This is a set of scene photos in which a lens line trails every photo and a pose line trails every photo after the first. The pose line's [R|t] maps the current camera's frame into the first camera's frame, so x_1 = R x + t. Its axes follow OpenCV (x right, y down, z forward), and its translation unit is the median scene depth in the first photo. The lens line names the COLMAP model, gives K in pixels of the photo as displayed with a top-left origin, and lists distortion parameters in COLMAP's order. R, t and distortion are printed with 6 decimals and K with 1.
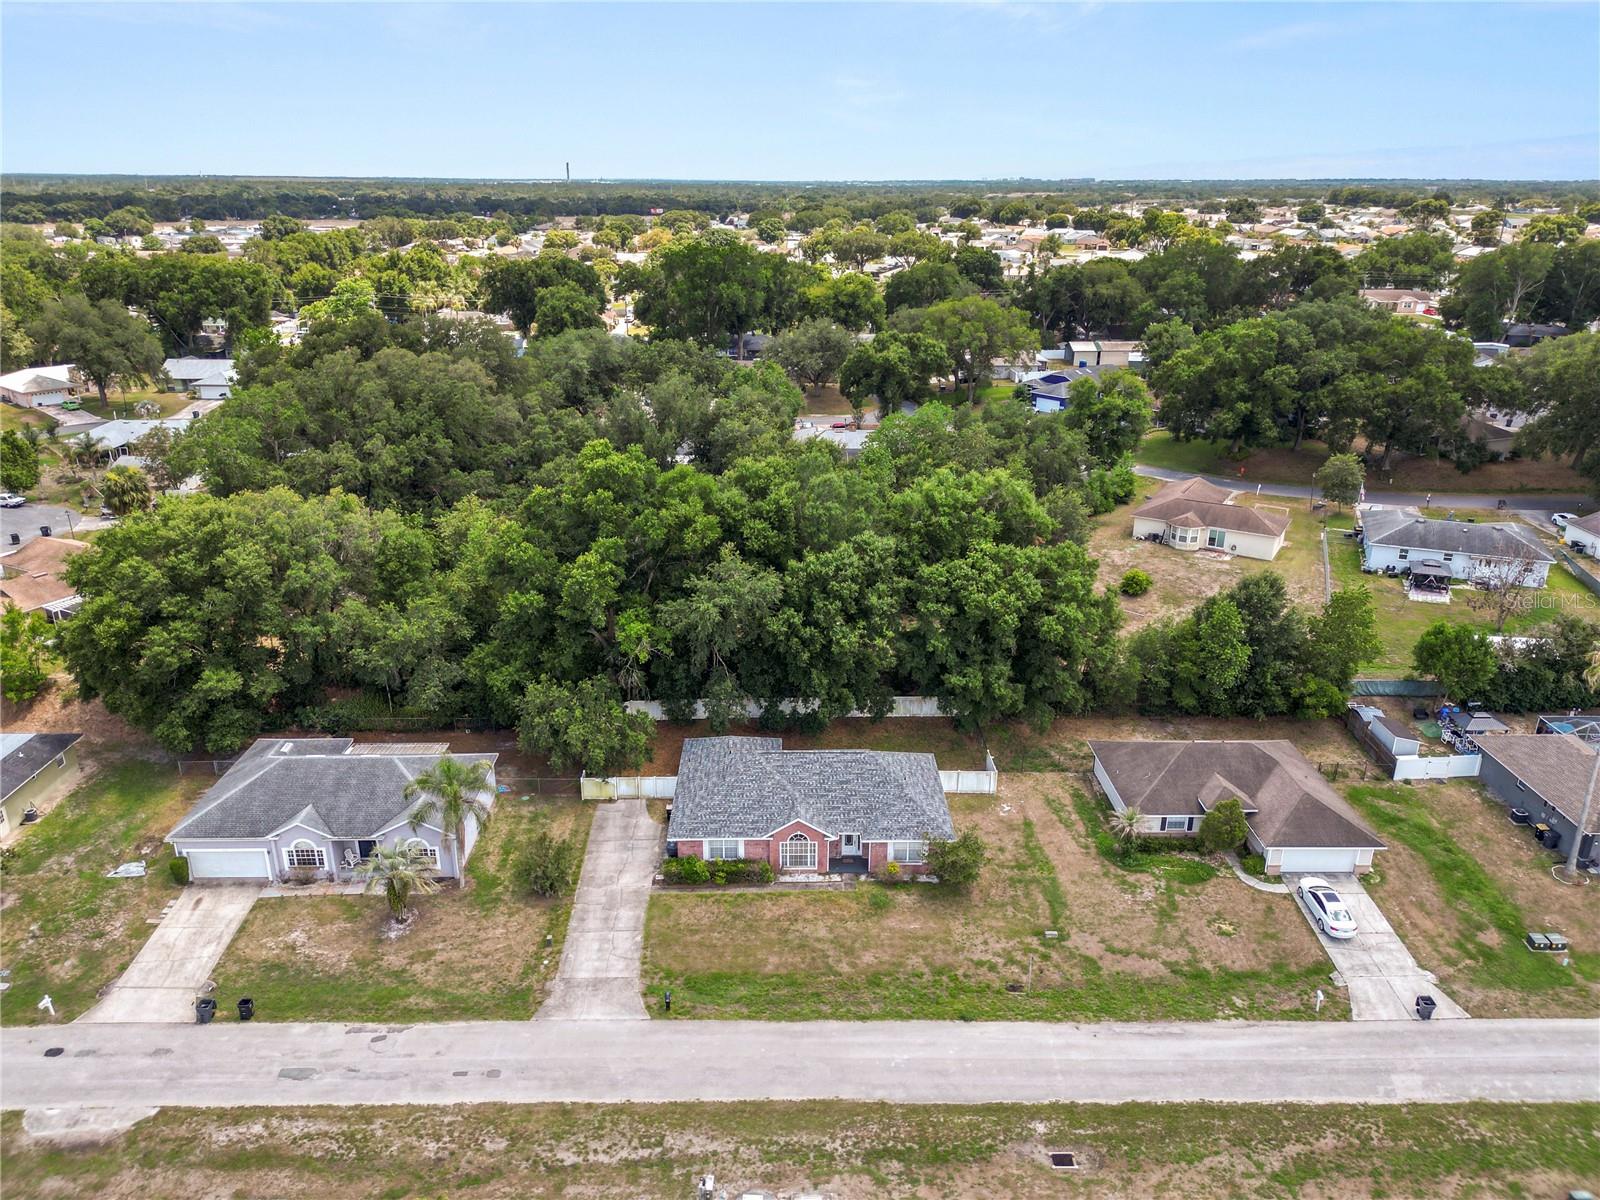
lens RADIAL K [[1128.4, 0, 795.4], [0, 1128.4, 595.0], [0, 0, 1]] dist [0.066412, -0.064170]
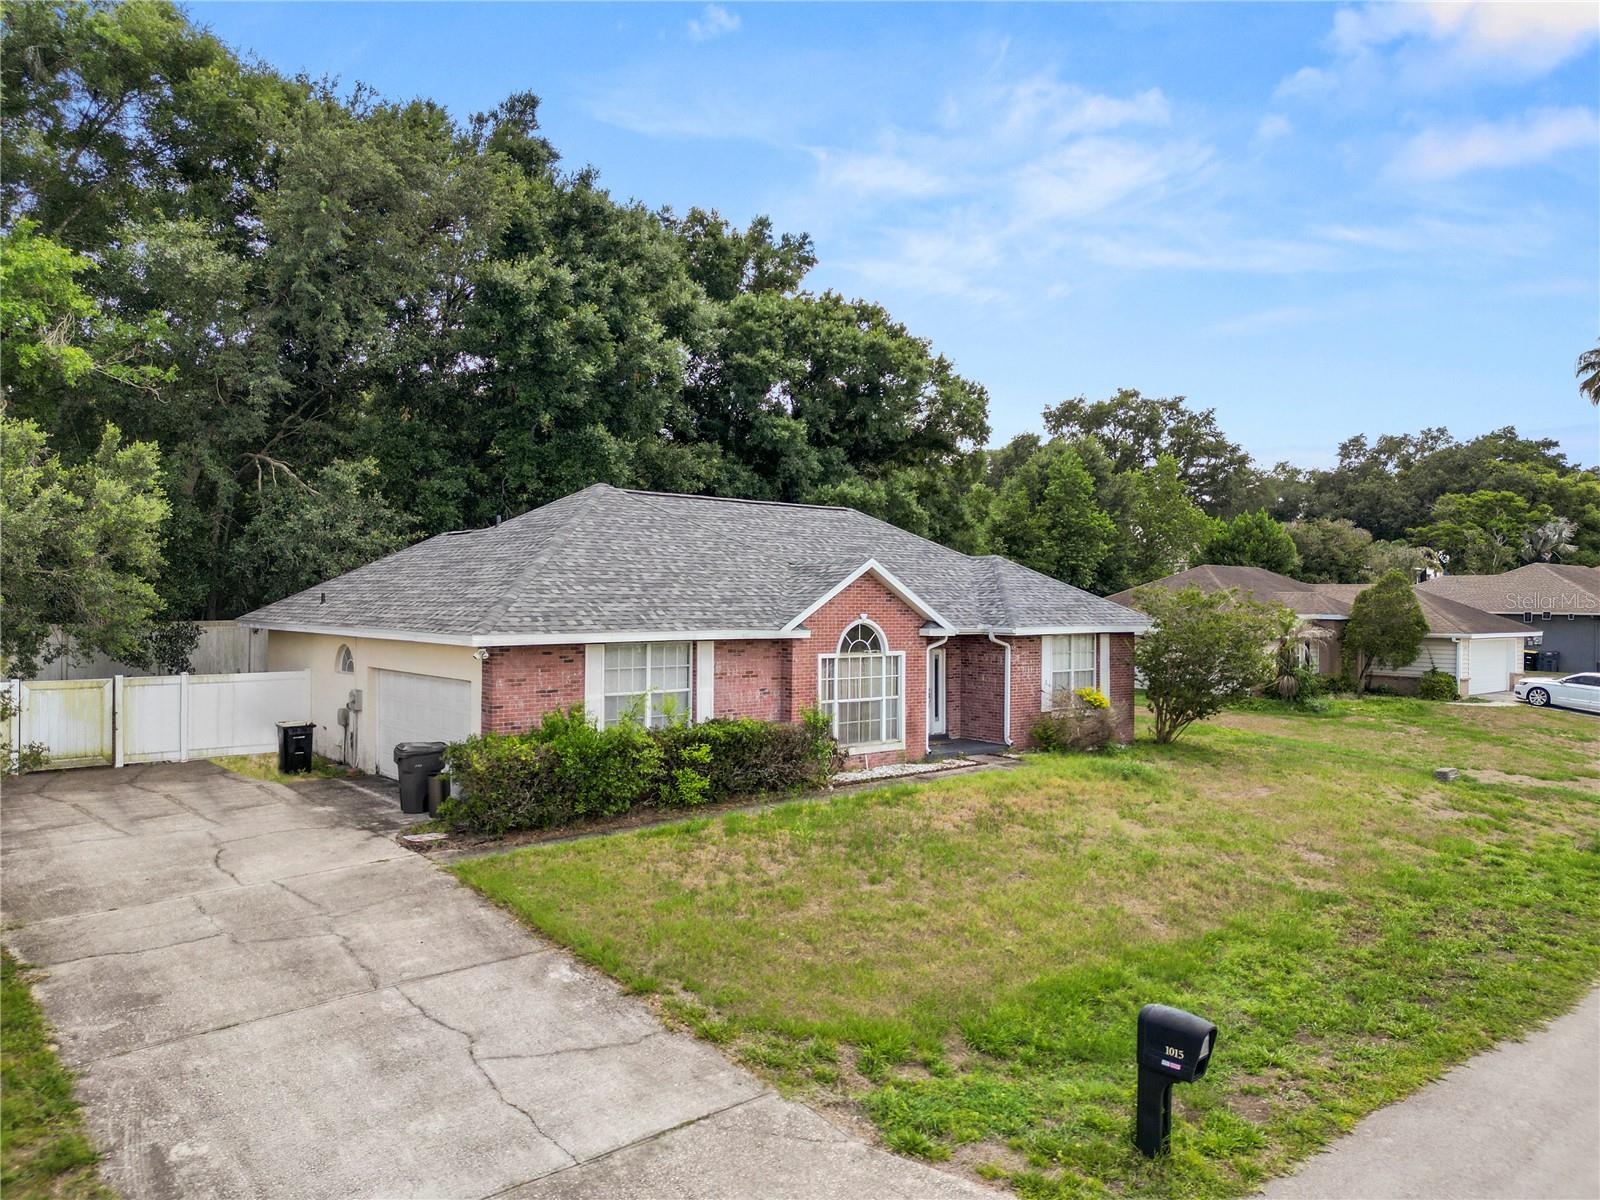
lens RADIAL K [[1128.4, 0, 795.4], [0, 1128.4, 595.0], [0, 0, 1]] dist [0.066412, -0.064170]
pose [[0.775610, 0.003126, 0.631204, -0.220845], [0.216145, 0.938218, -0.270240, 0.300738], [-0.593052, 0.346032, 0.727015, 0.823595]]
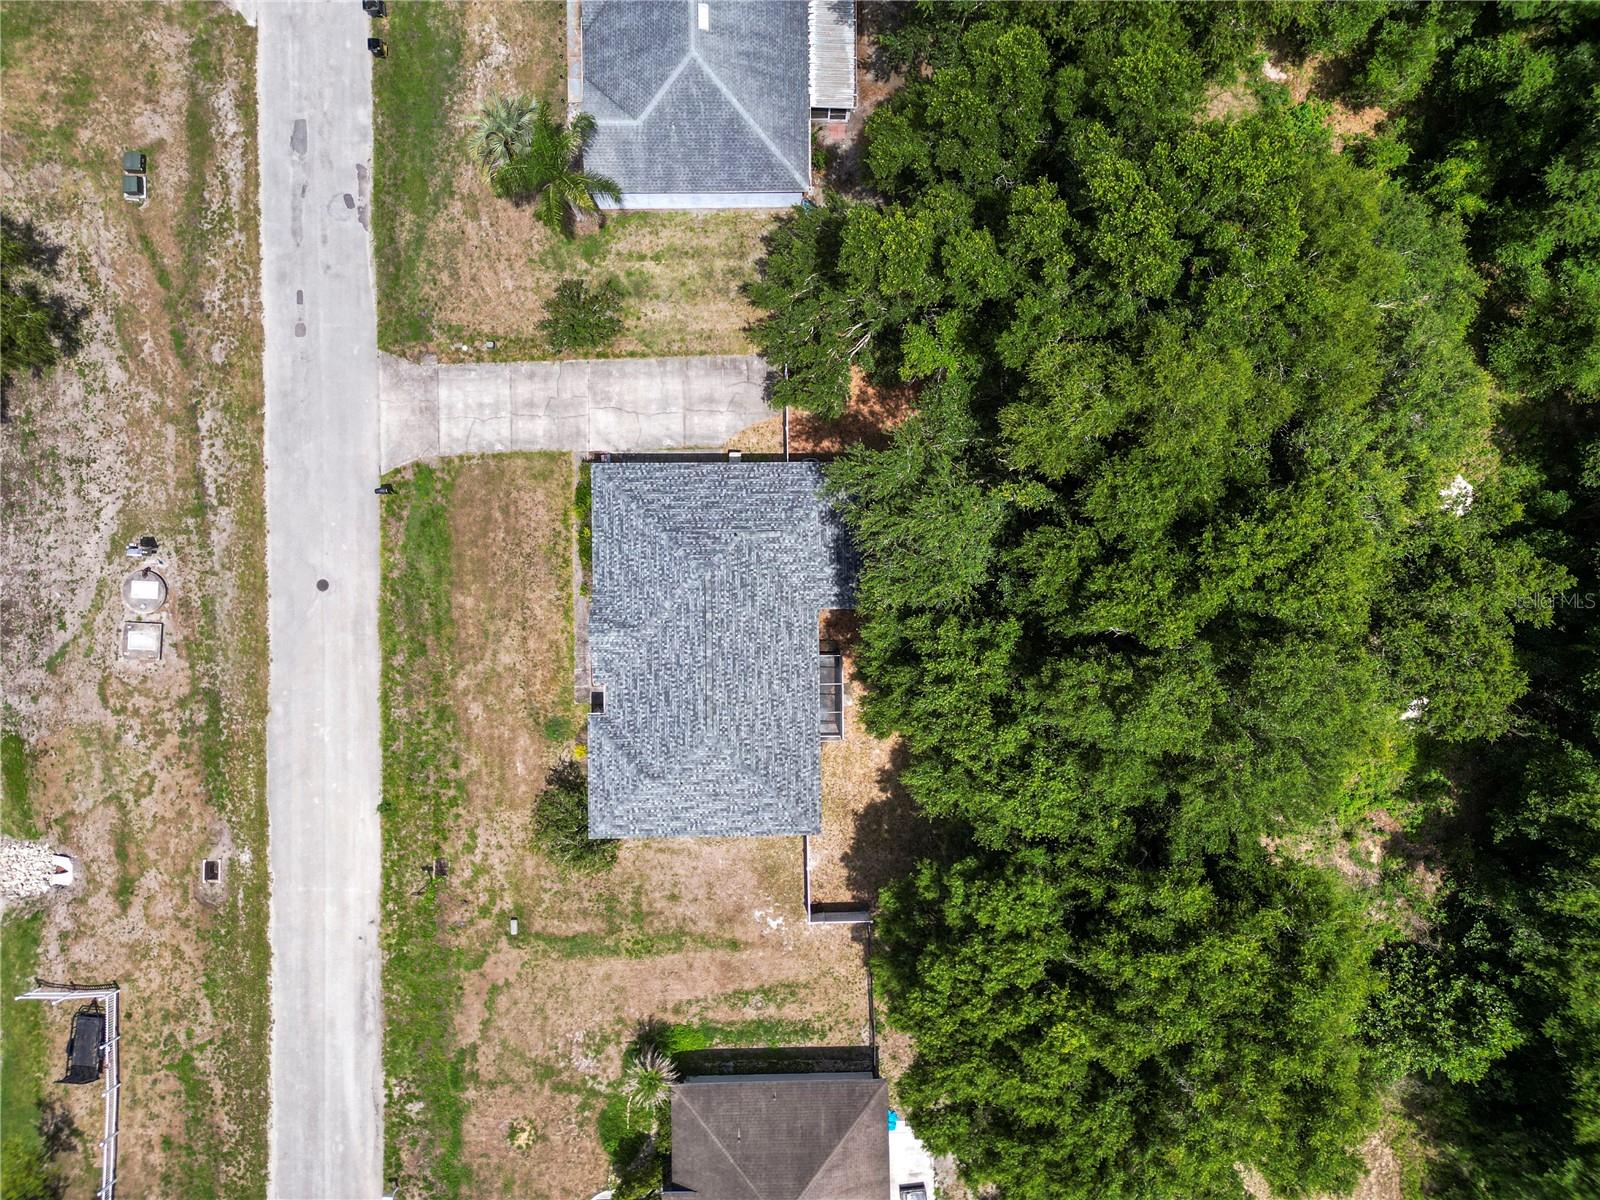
lens RADIAL K [[1128.4, 0, 795.4], [0, 1128.4, 595.0], [0, 0, 1]] dist [0.066412, -0.064170]
pose [[-0.000880, 0.999923, -0.012361, -0.014247], [-0.353739, 0.011251, 0.935277, -0.584277], [0.935344, 0.005196, 0.353702, 0.900565]]
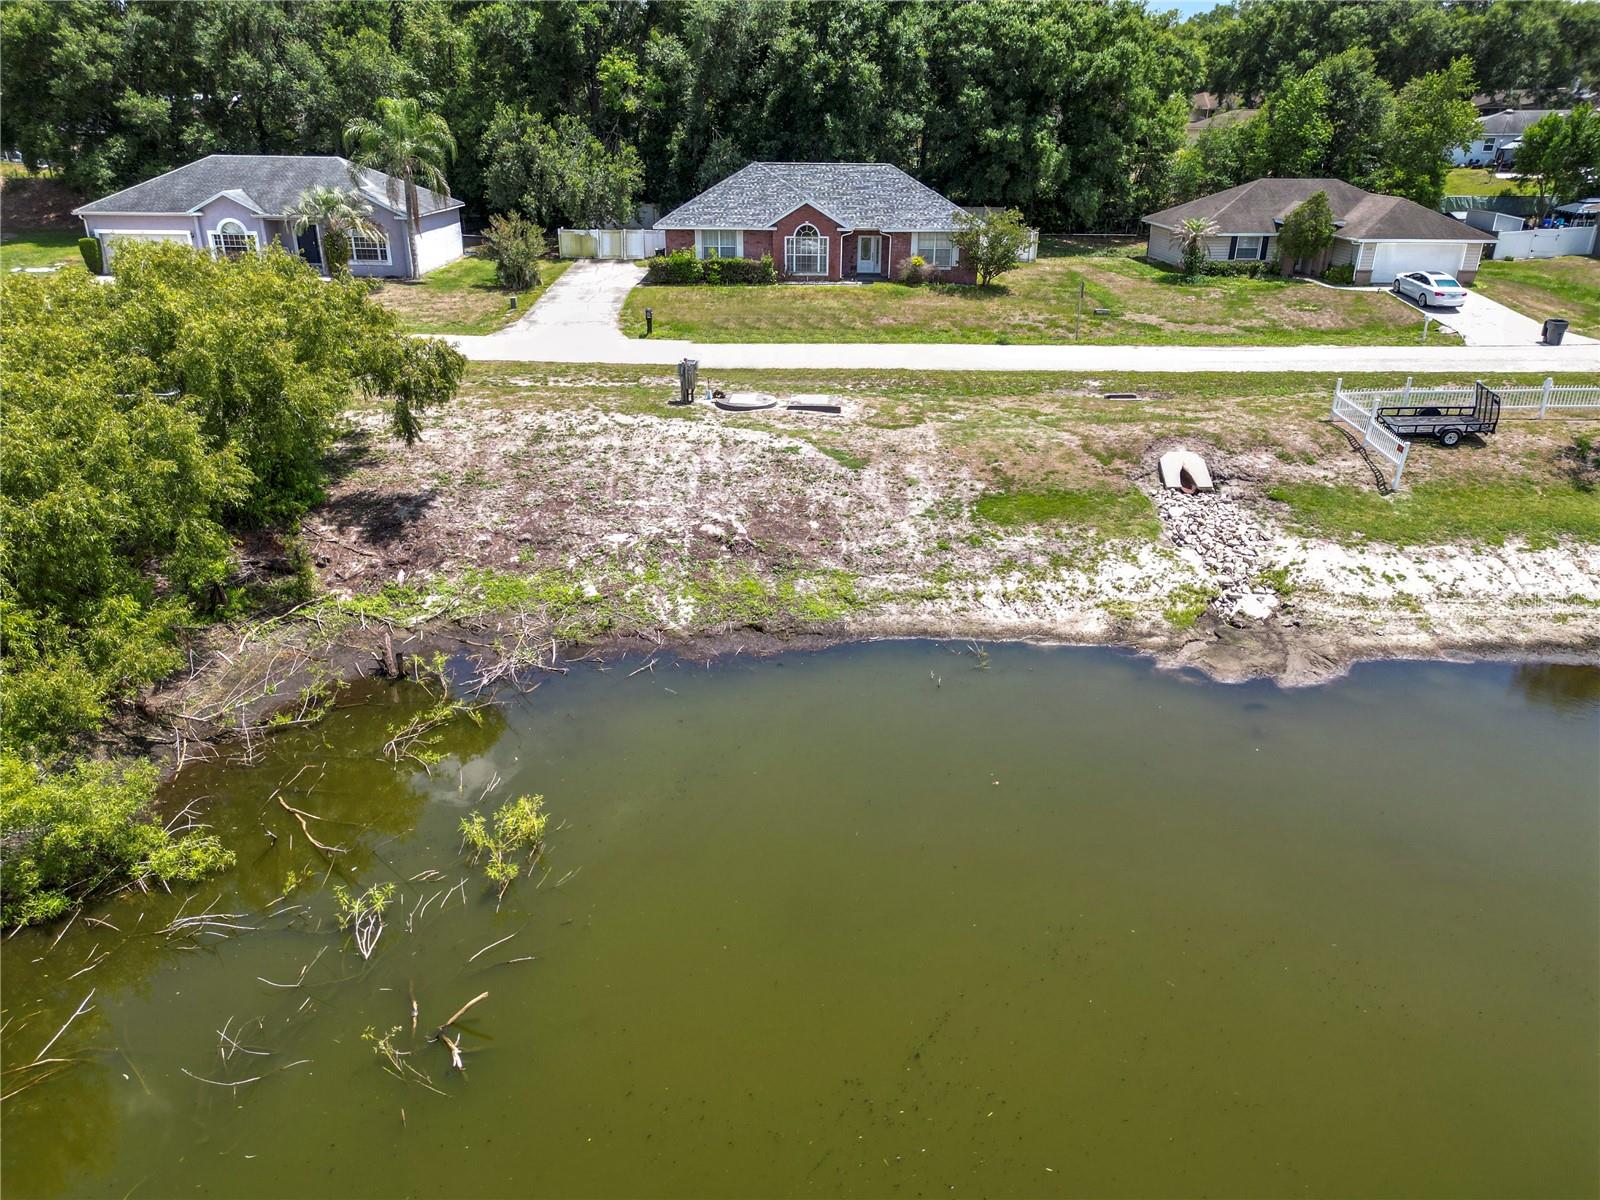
lens RADIAL K [[1128.4, 0, 795.4], [0, 1128.4, 595.0], [0, 0, 1]] dist [0.066412, -0.064170]
pose [[0.999859, 0.008539, -0.014424, 0.009343], [-0.007888, 0.998972, 0.044649, 0.477258], [0.014791, -0.044529, 0.998899, 0.138212]]
